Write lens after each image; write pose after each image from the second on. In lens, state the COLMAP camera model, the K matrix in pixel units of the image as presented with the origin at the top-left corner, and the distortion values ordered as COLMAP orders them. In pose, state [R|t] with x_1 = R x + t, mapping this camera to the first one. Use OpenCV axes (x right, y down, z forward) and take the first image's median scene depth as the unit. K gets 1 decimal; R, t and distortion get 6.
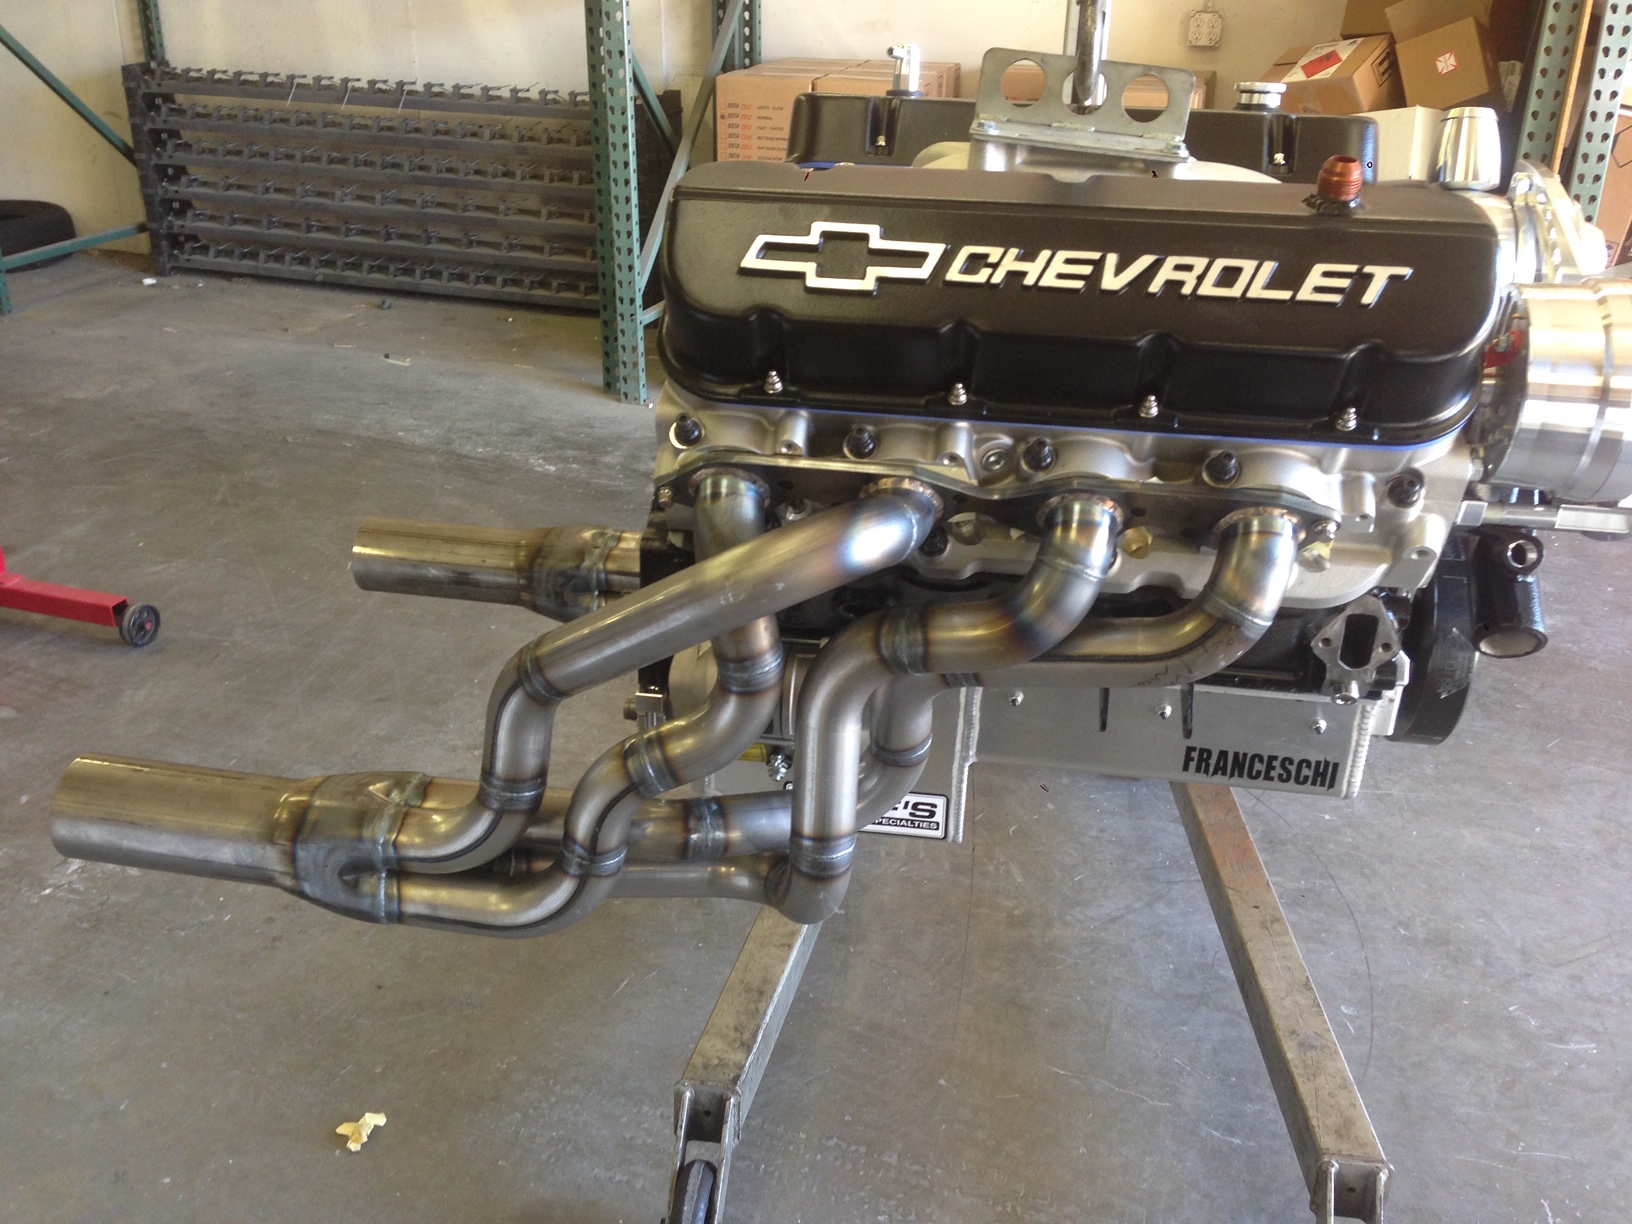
lens RADIAL K [[1569.3, 0, 814.7], [0, 1569.3, 613.6], [0, 0, 1]] dist [0.080175, 0.000000]
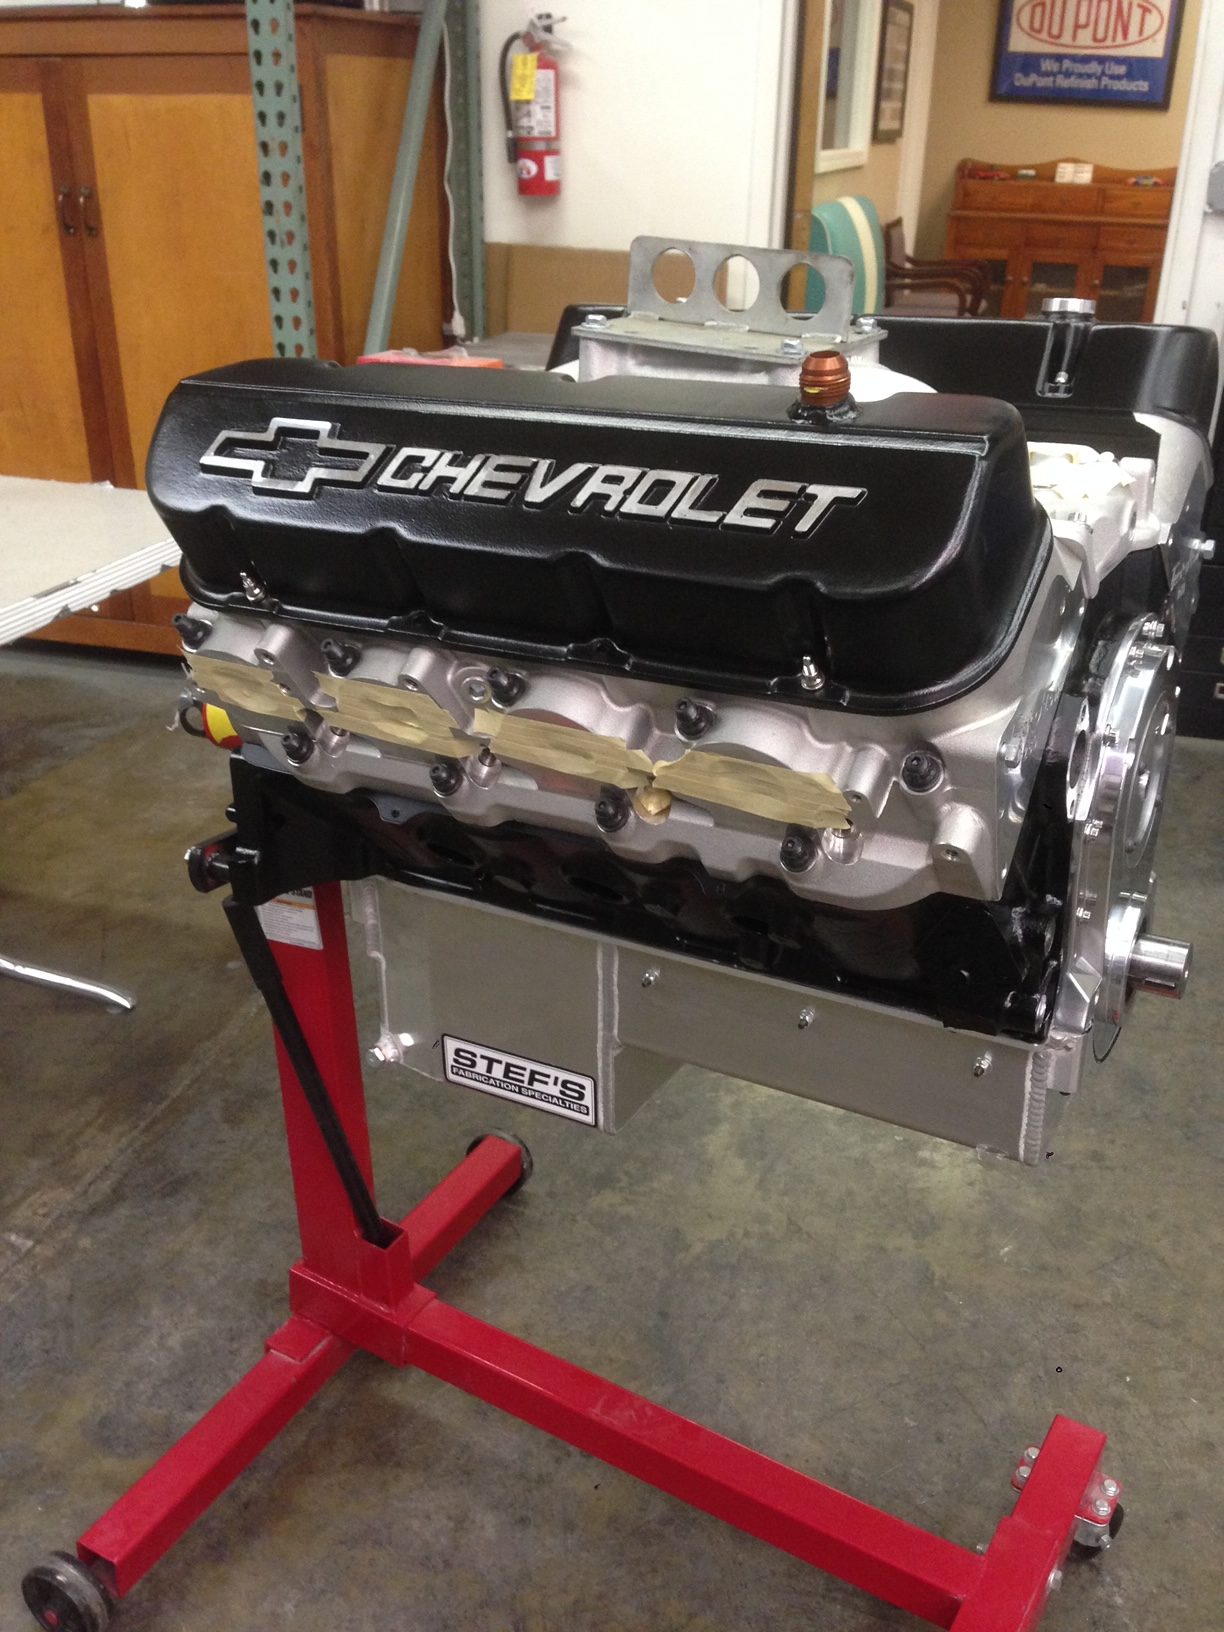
lens RADIAL K [[1569.3, 0, 611.7], [0, 1569.3, 814.3], [0, 0, 1]] dist [0.080175, 0.000000]
pose [[0.933013, 0.102364, -0.344976, 0.532664], [-0.111976, 0.993679, -0.007996, -0.035971], [0.341977, 0.046089, 0.938577, 0.225772]]
